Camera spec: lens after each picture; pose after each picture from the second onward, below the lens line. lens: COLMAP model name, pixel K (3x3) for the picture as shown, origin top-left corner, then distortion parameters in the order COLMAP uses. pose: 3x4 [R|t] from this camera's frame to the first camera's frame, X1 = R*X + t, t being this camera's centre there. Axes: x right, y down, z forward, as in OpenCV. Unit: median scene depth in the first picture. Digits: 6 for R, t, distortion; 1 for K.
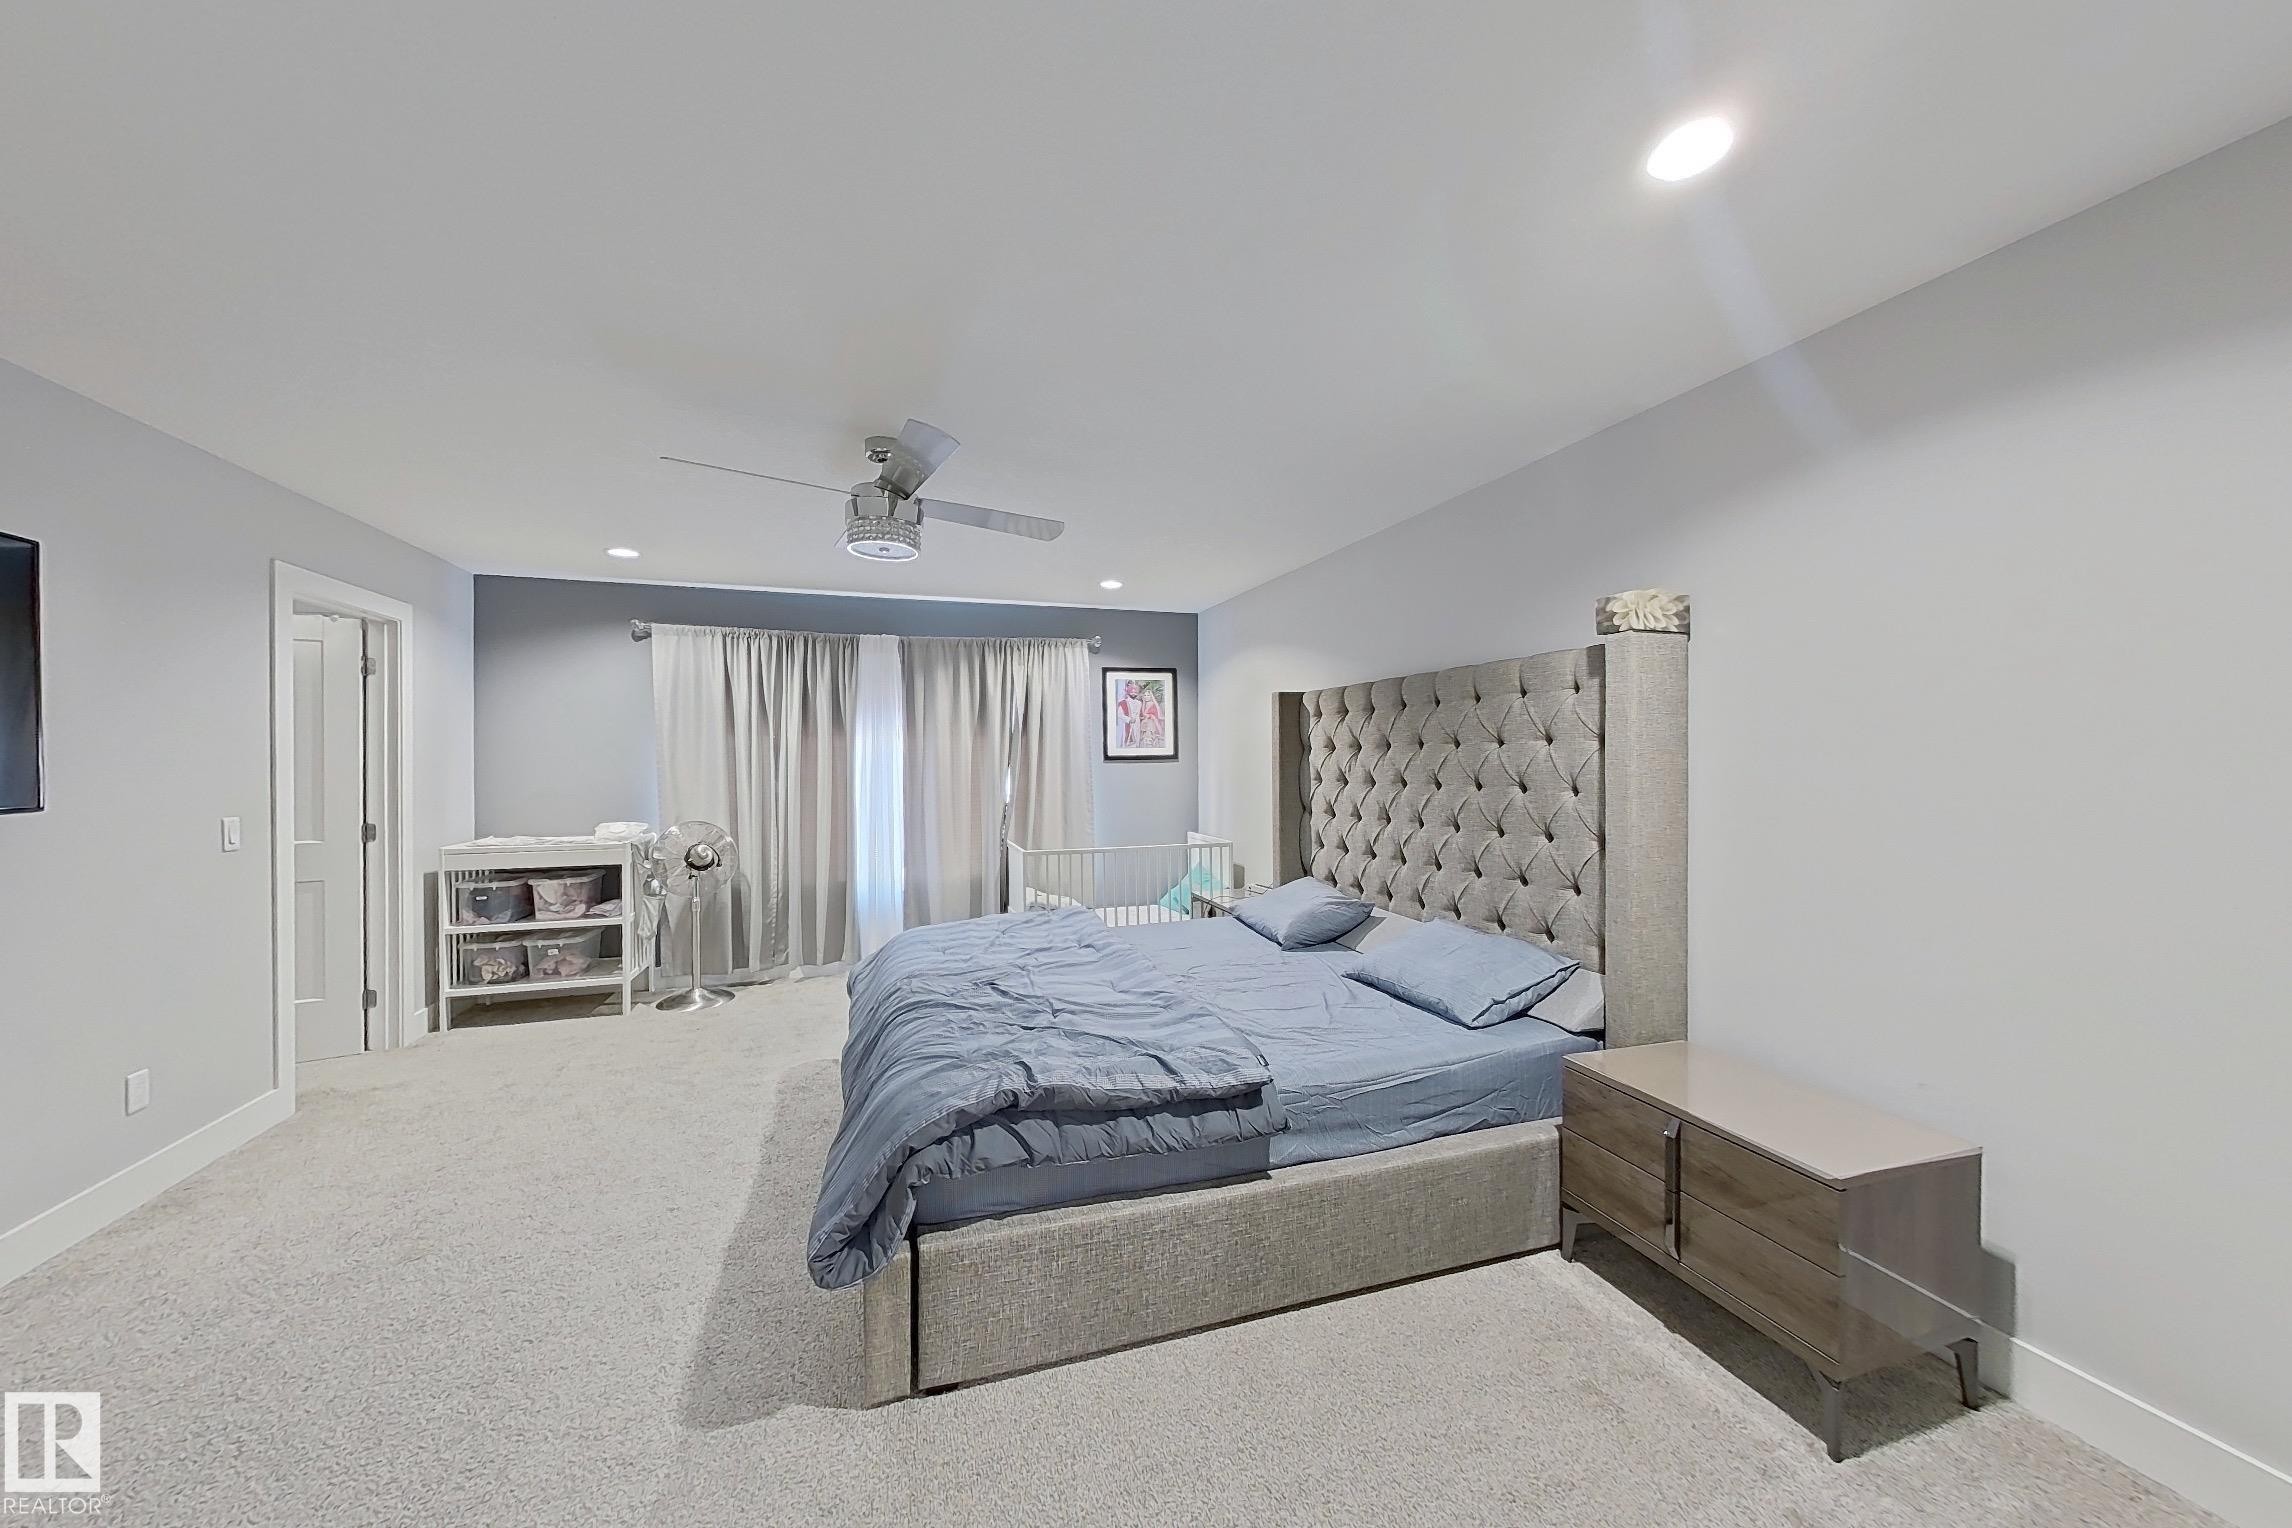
lens RADIAL K [[805.9, 0, 1145.8], [0, 805.9, 762.9], [0, 0, 1]] dist [0.001912, -0.000066]
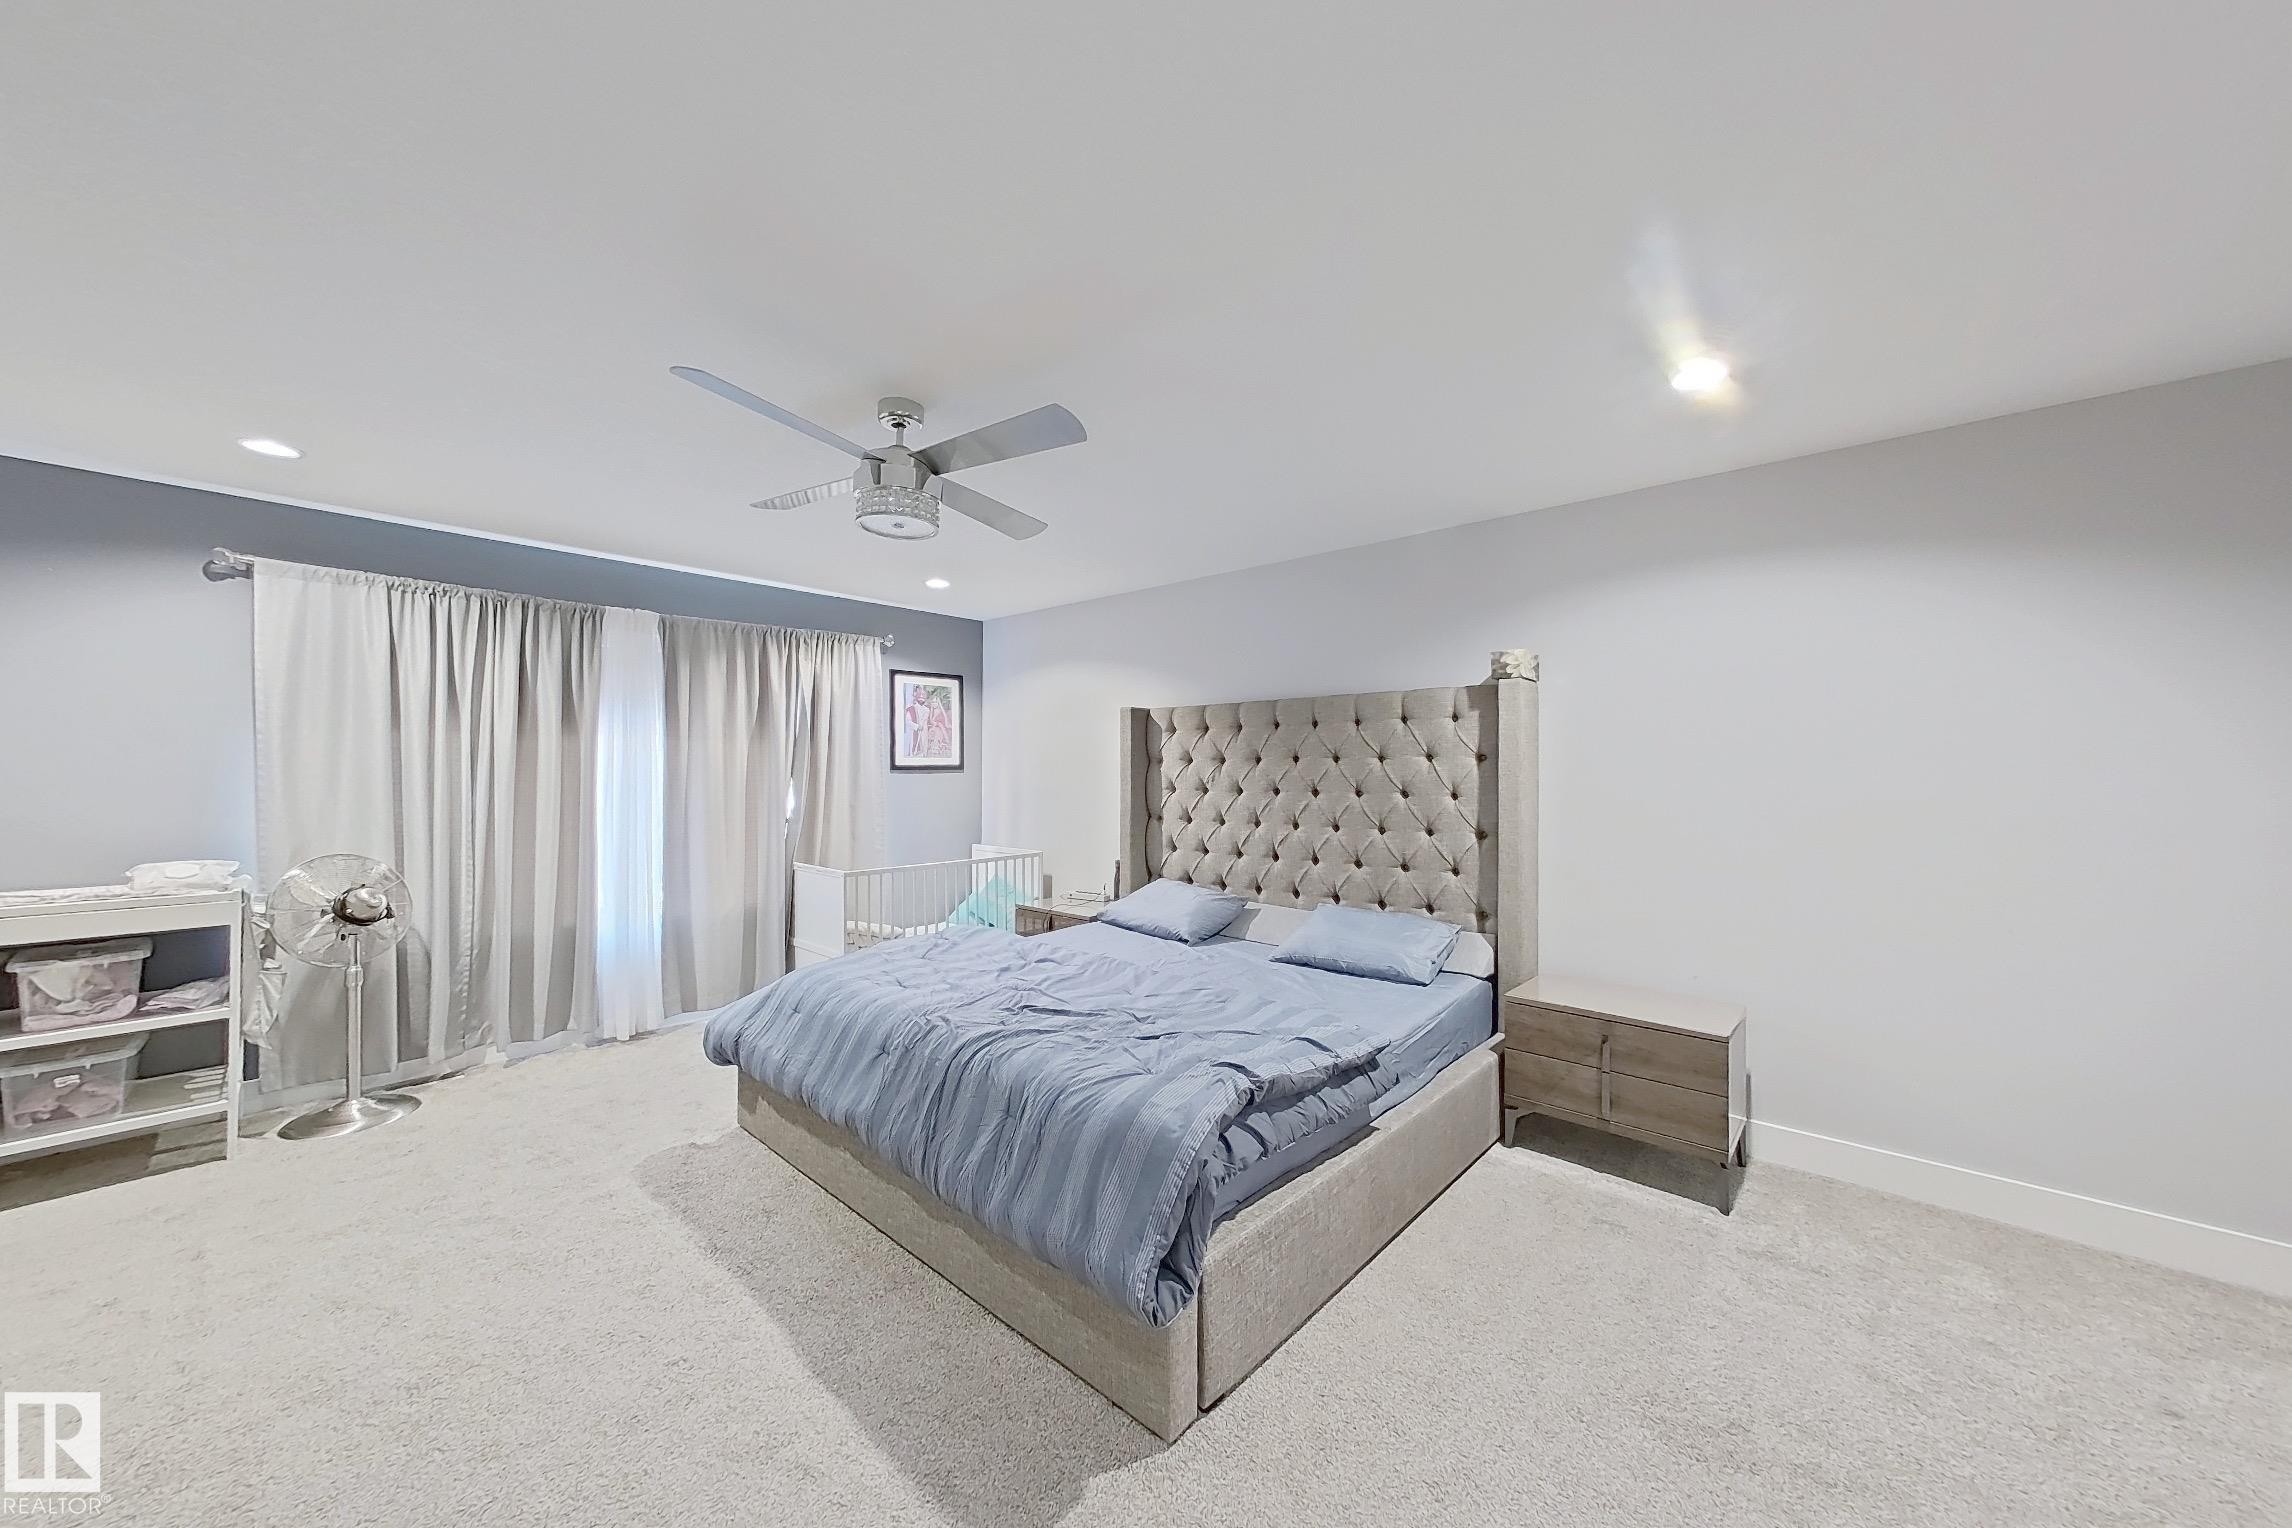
lens RADIAL K [[805.9, 0, 1146.0], [0, 805.9, 765.1], [0, 0, 1]] dist [0.001912, -0.000066]
pose [[0.864522, 0.011265, 0.502469, -0.362046], [-0.004736, 0.999887, -0.014269, 0.003948], [-0.502573, 0.009957, 0.864477, 0.077194]]
